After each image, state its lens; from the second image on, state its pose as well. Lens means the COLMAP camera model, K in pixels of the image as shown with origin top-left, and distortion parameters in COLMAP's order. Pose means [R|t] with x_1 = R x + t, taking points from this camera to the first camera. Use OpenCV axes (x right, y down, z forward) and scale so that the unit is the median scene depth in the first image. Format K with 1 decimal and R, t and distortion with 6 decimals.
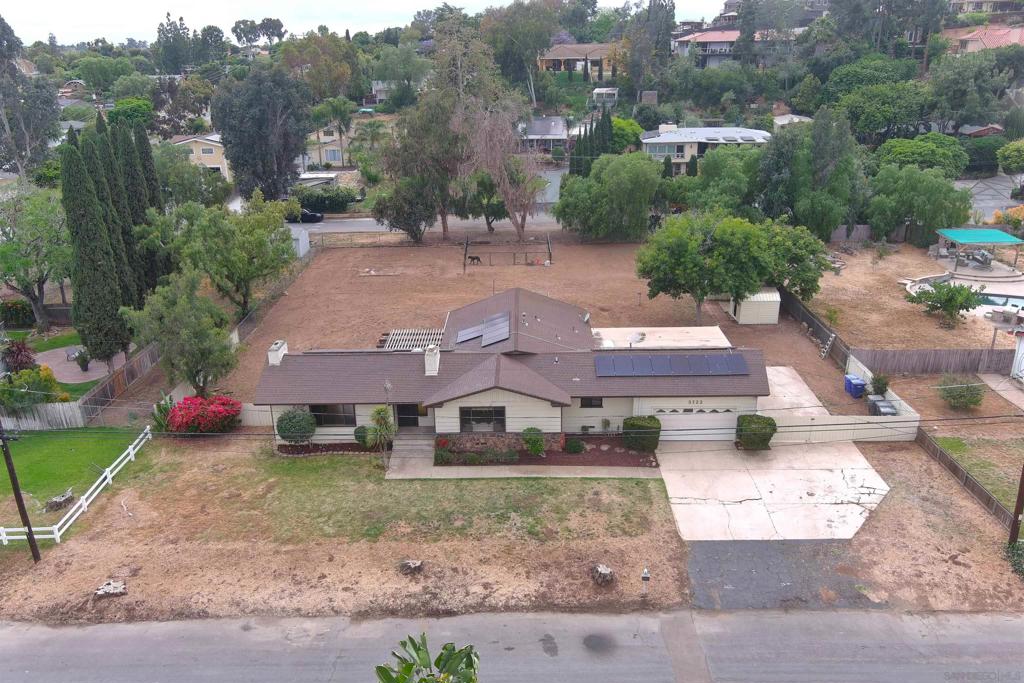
lens RADIAL K [[794.7, 0, 512.0], [0, 794.7, 341.5], [0, 0, 1]] dist [0.016664, -0.007628]
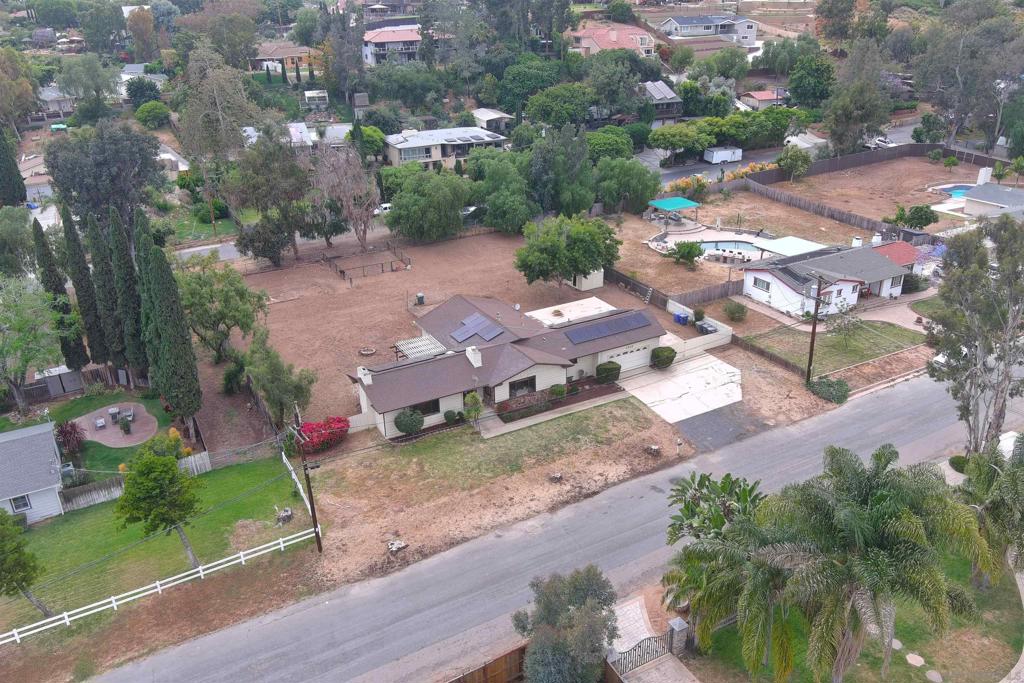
lens RADIAL K [[794.7, 0, 512.0], [0, 794.7, 341.5], [0, 0, 1]] dist [0.016664, -0.007628]
pose [[0.870037, -0.204125, 0.448741, -0.737901], [0.178799, 0.978929, 0.098636, -0.144705], [-0.459419, -0.005583, 0.888202, -0.353878]]
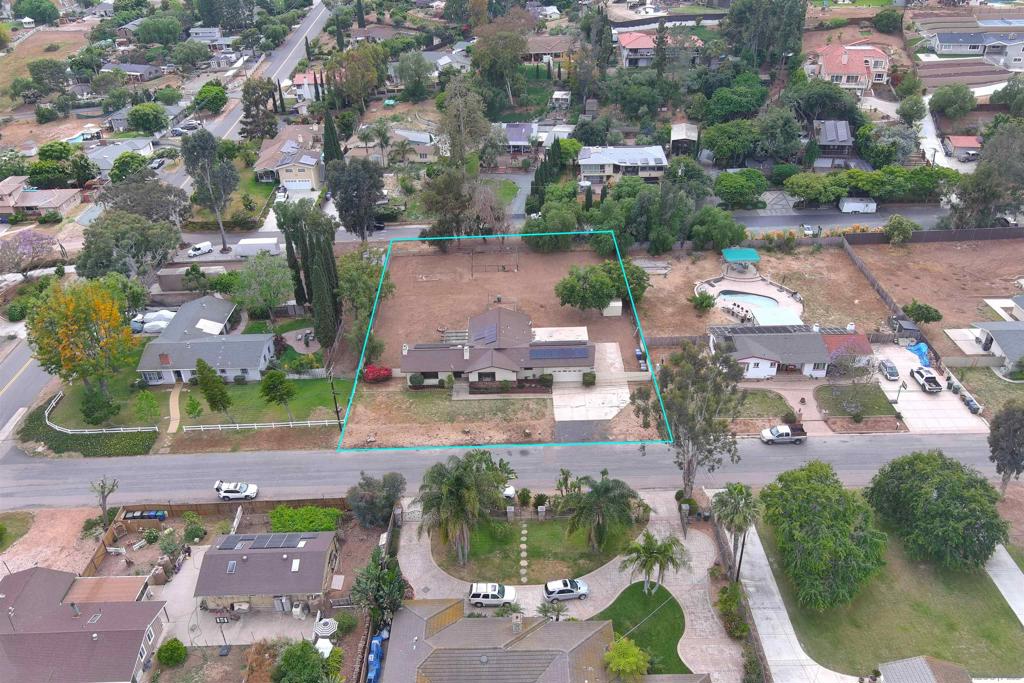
lens RADIAL K [[794.7, 0, 512.0], [0, 794.7, 341.5], [0, 0, 1]] dist [0.016664, -0.007628]
pose [[0.999794, -0.015513, 0.013050, 0.014700], [0.012829, 0.982610, 0.185238, -0.521973], [-0.015697, -0.185033, 0.982607, -1.637006]]
